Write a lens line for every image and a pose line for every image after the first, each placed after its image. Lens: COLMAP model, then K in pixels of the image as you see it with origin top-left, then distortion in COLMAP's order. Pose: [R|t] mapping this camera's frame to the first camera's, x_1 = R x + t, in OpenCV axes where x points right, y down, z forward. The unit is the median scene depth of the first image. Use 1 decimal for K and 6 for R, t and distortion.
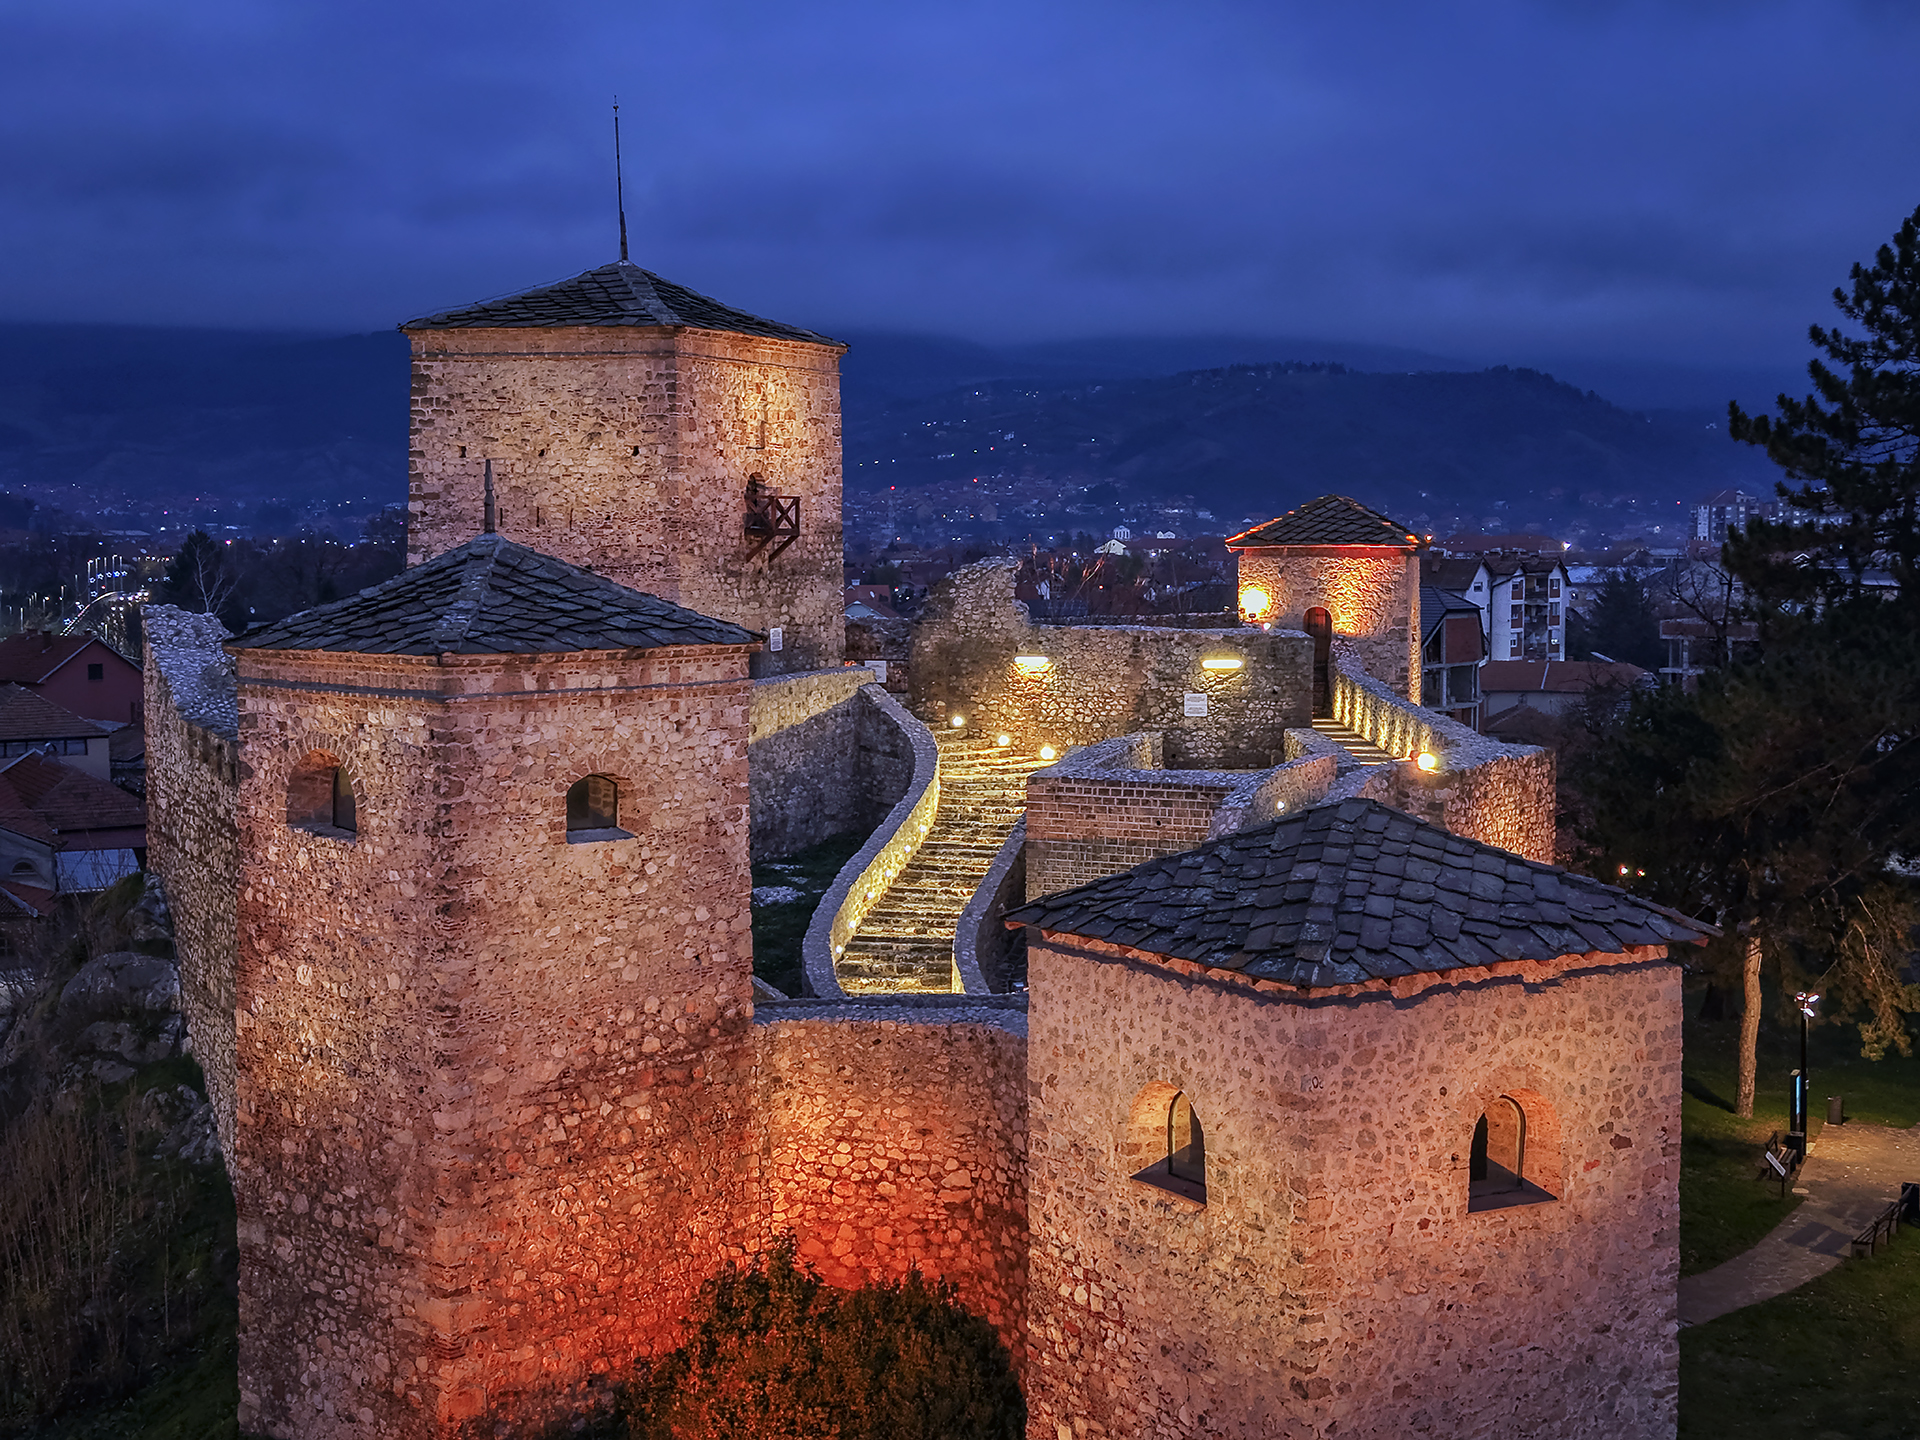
lens RADIAL K [[2637.8, 0, 957.0], [0, 2637.8, 726.5], [0, 0, 1]] dist [0.136058, 0.000000]
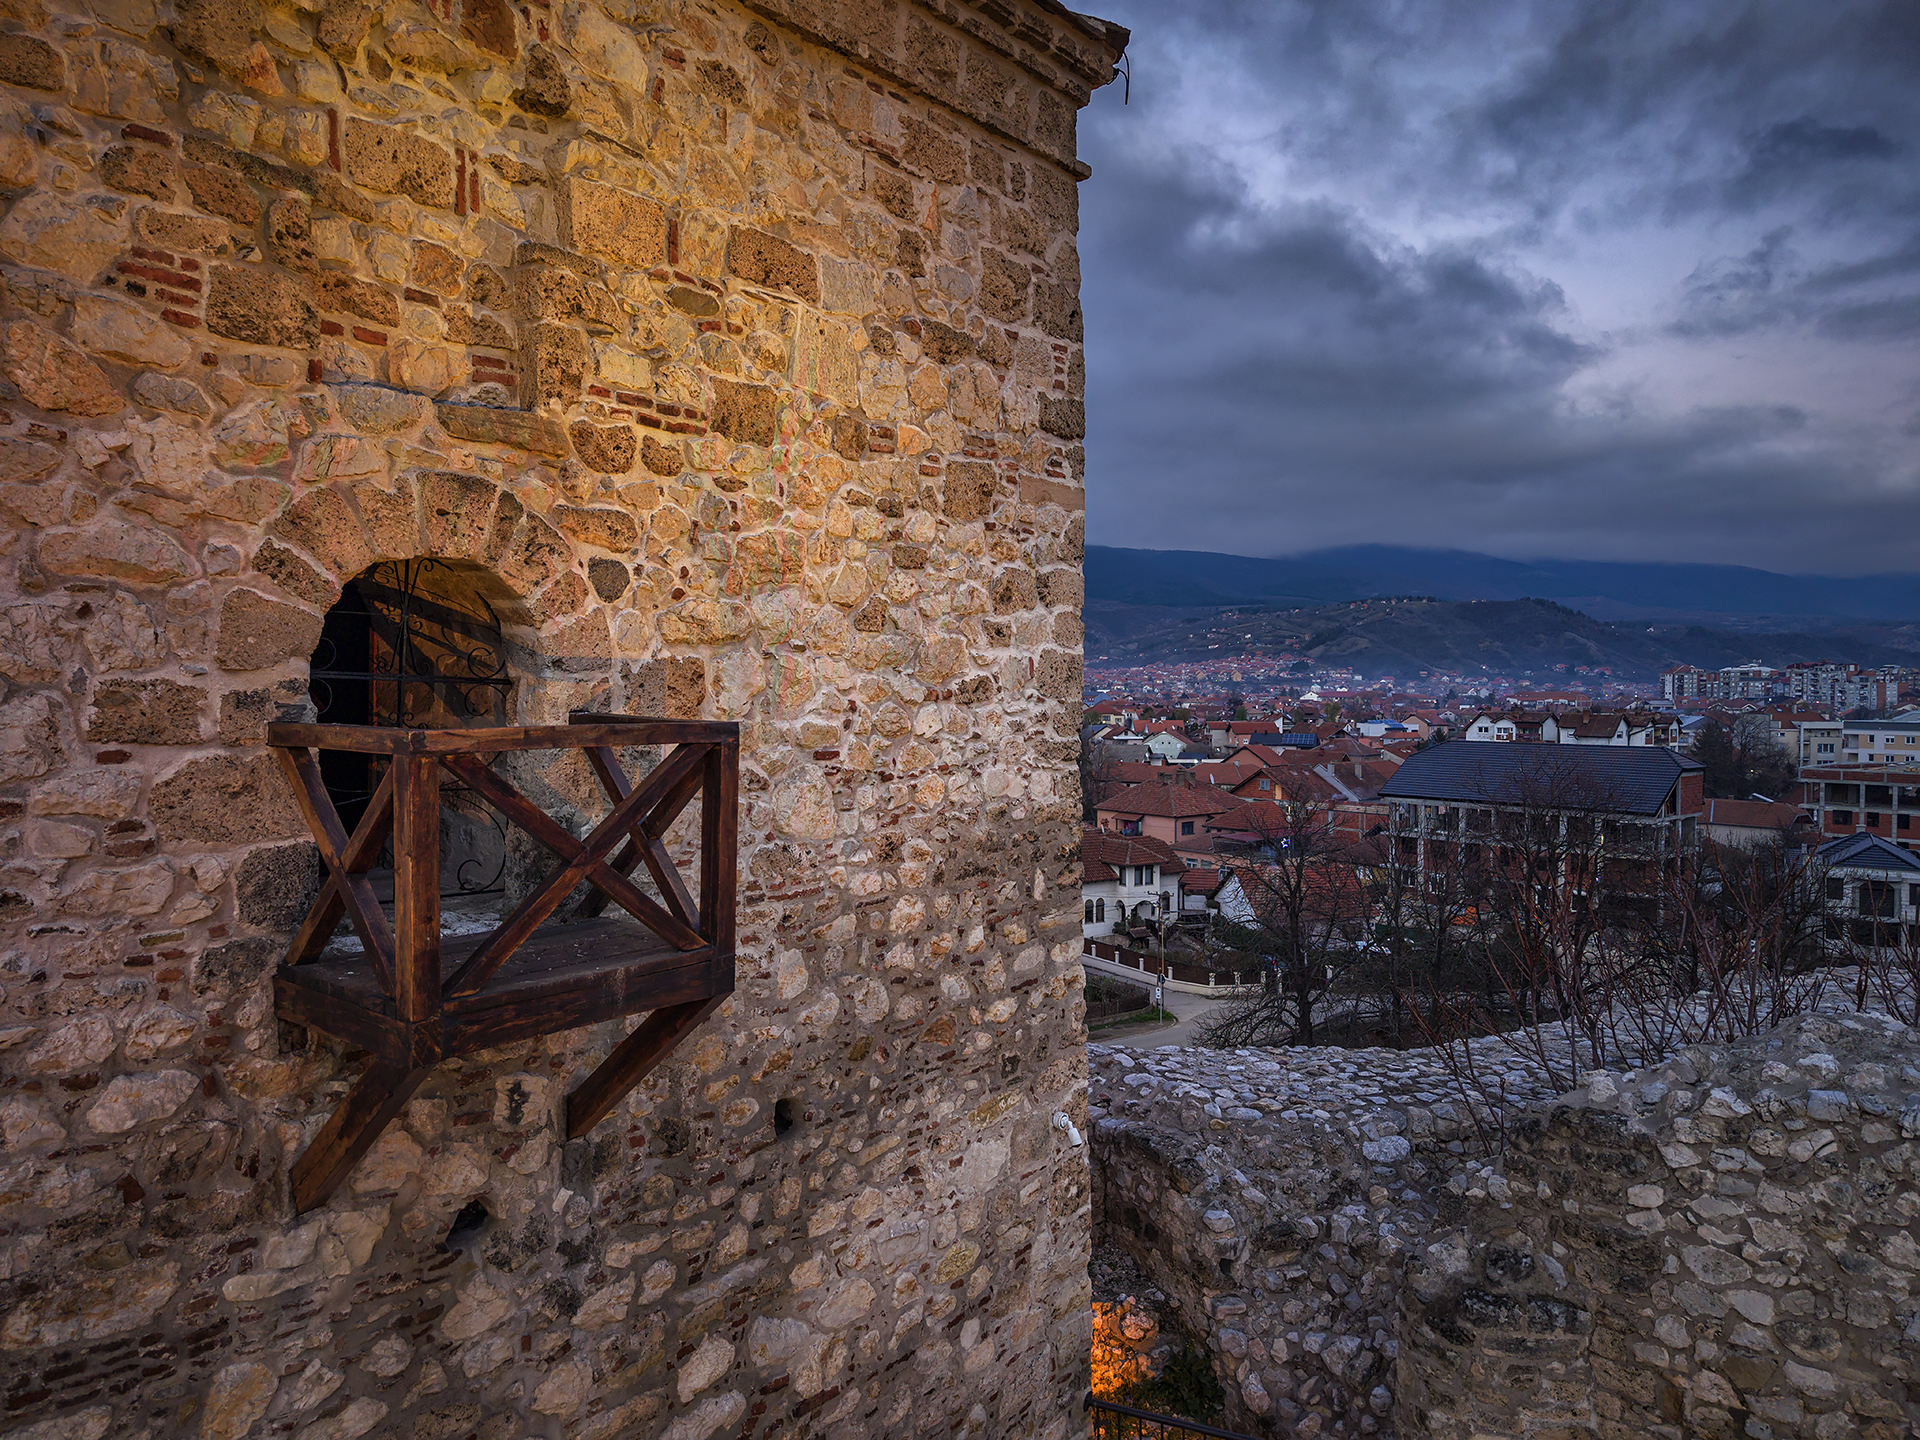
lens RADIAL K [[1305.9, 0, 953.2], [0, 1305.9, 716.2], [0, 0, 1]] dist [0.006173, 0.000090]
pose [[0.980387, 0.006164, -0.196985, -0.032243], [-0.015976, 0.998707, -0.048258, -0.080414], [0.196433, 0.050458, 0.979218, 0.891924]]
